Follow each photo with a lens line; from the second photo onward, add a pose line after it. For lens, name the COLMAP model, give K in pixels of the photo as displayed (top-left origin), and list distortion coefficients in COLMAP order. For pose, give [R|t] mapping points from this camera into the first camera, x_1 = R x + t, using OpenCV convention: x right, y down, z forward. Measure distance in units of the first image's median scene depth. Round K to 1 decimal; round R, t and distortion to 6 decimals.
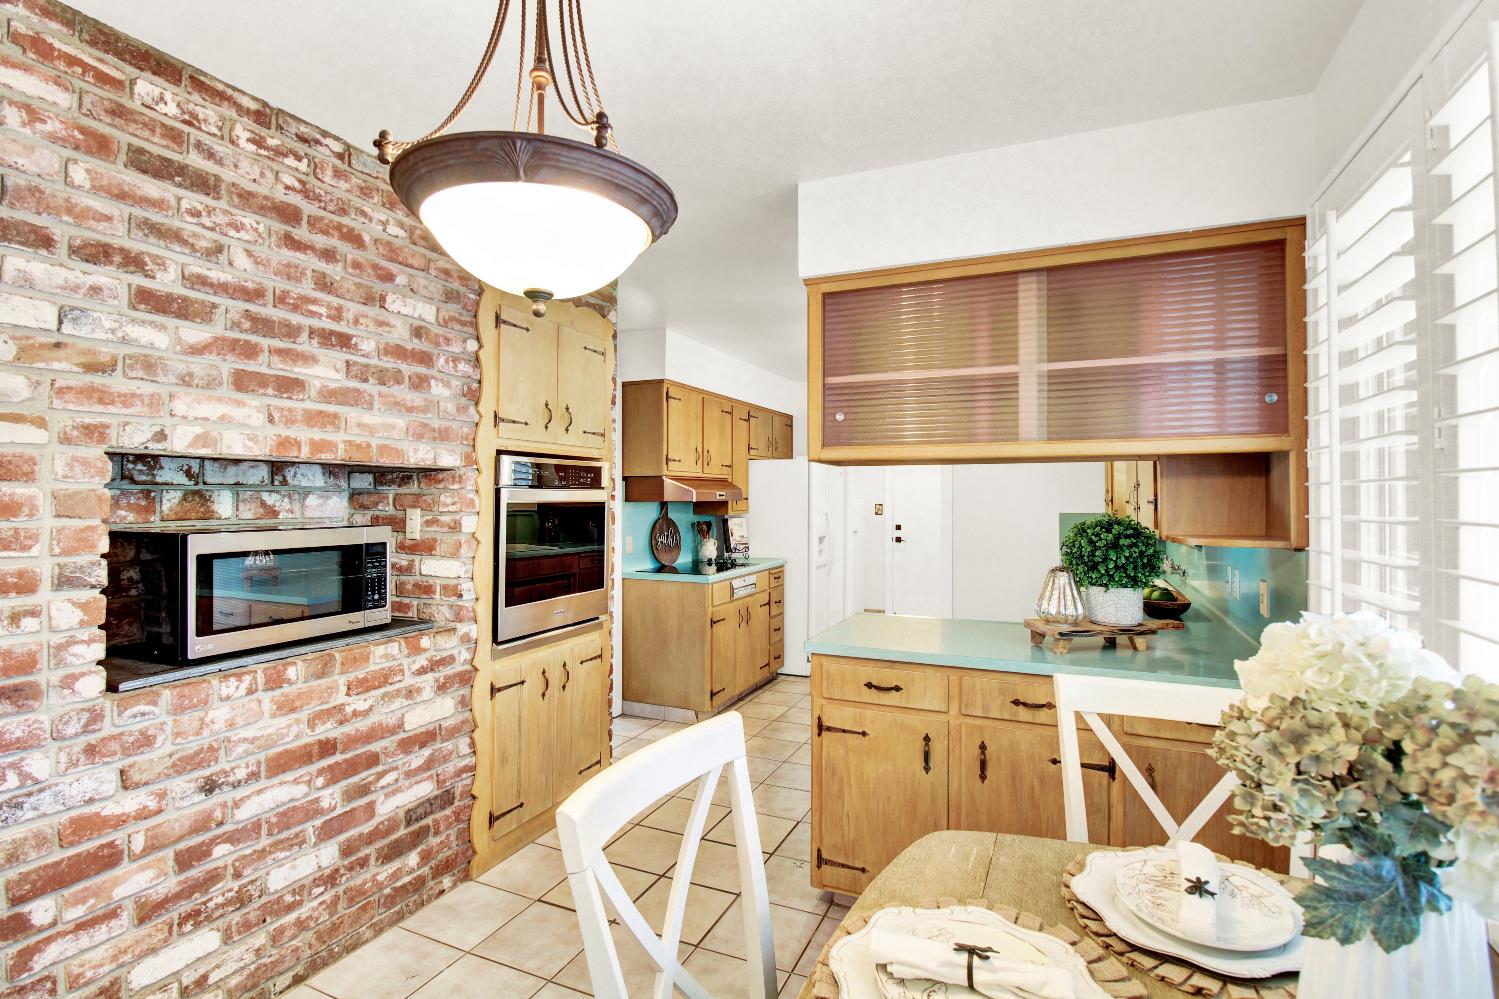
lens RADIAL K [[712.9, 0, 755.9], [0, 712.9, 490.2], [0, 0, 1]] dist [0.003354, -0.014527]
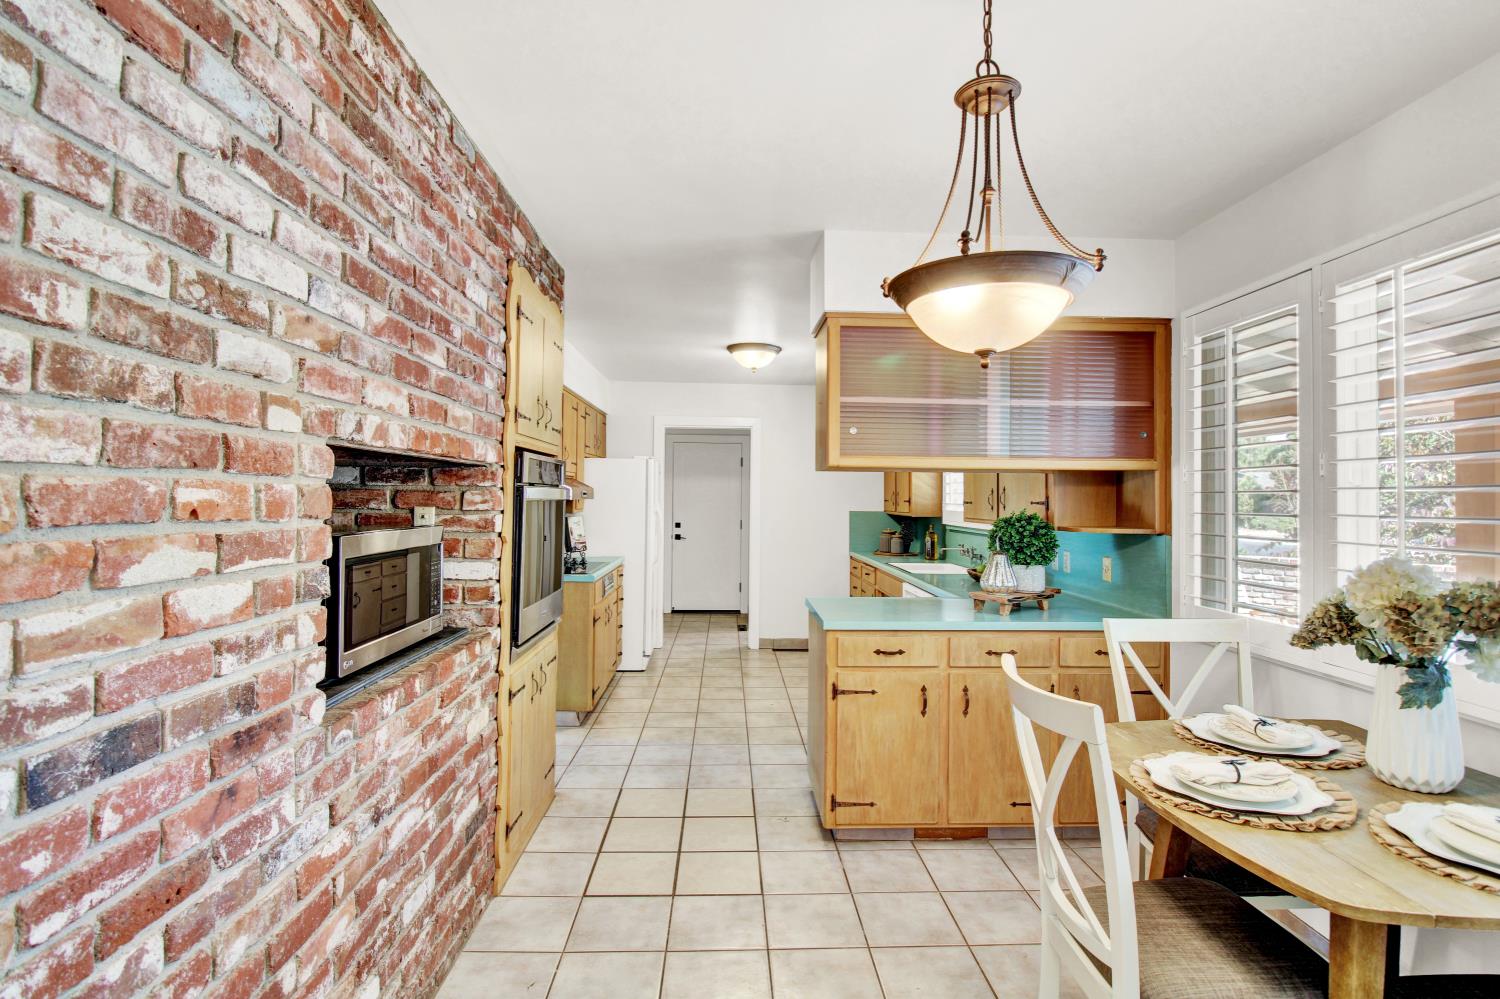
lens RADIAL K [[729.1, 0, 759.8], [0, 729.1, 488.9], [0, 0, 1]] dist [-0.003161, -0.000559]
pose [[0.899011, 0.012224, 0.437755, -0.530333], [-0.012752, 0.999917, -0.001733, -0.001320], [-0.437740, -0.004024, 0.899093, -0.031684]]
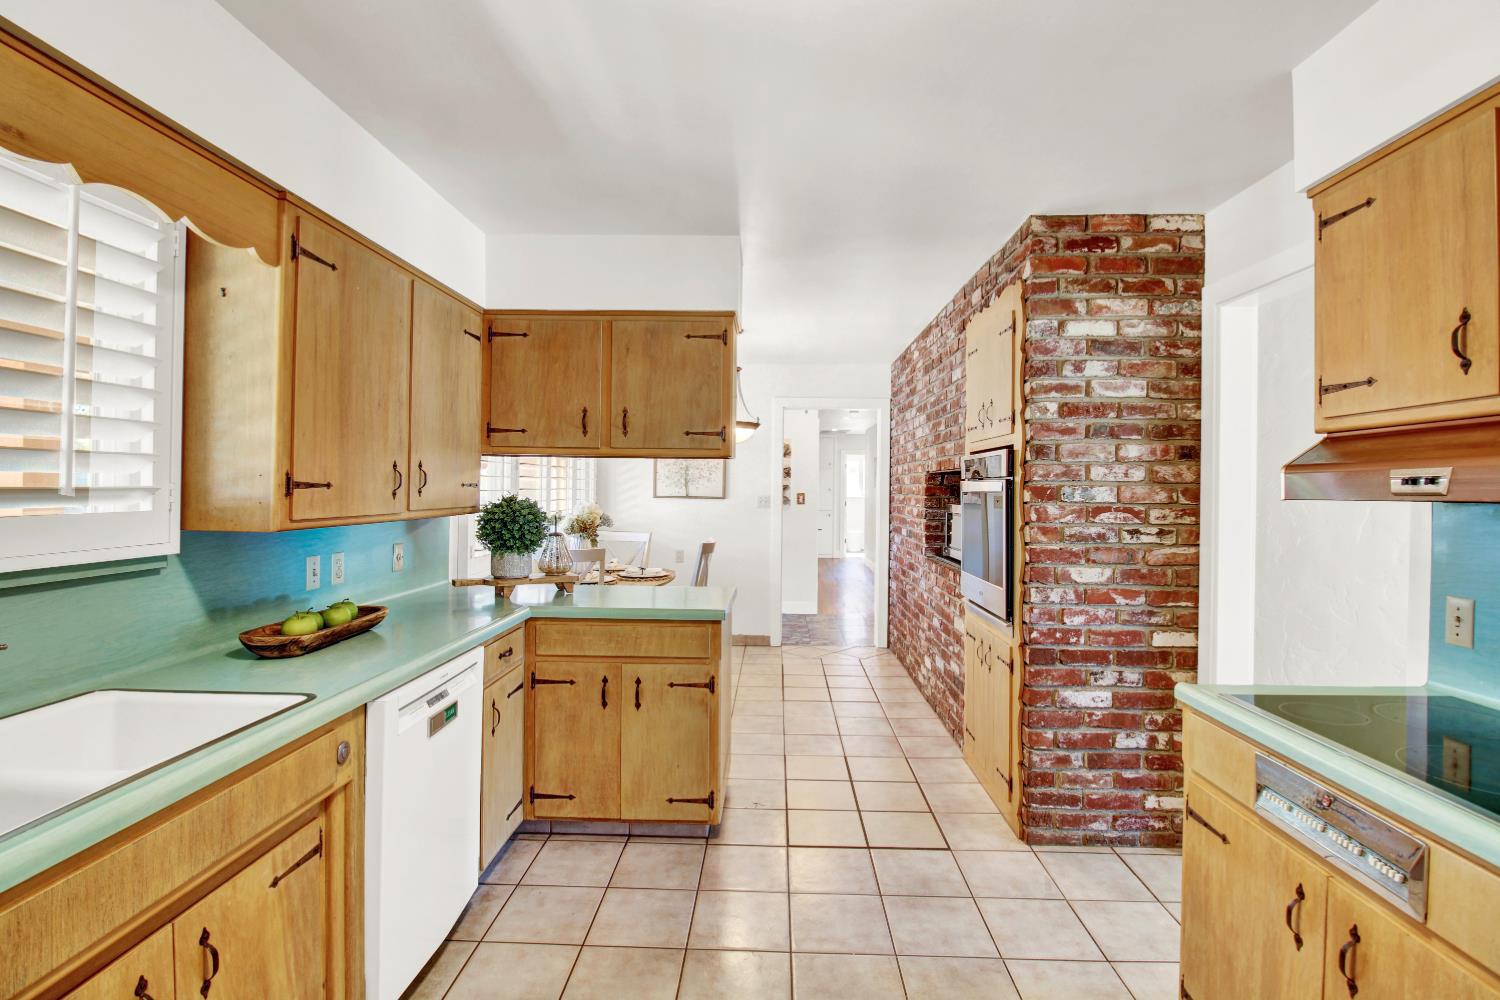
lens RADIAL K [[713.4, 0, 756.4], [0, 713.4, 490.7], [0, 0, 1]] dist [0.003354, -0.014527]
pose [[-0.927836, -0.011378, -0.372815, 0.537274], [-0.009201, 0.999929, -0.007618, 0.029864], [0.372875, -0.003638, -0.927875, 2.240192]]
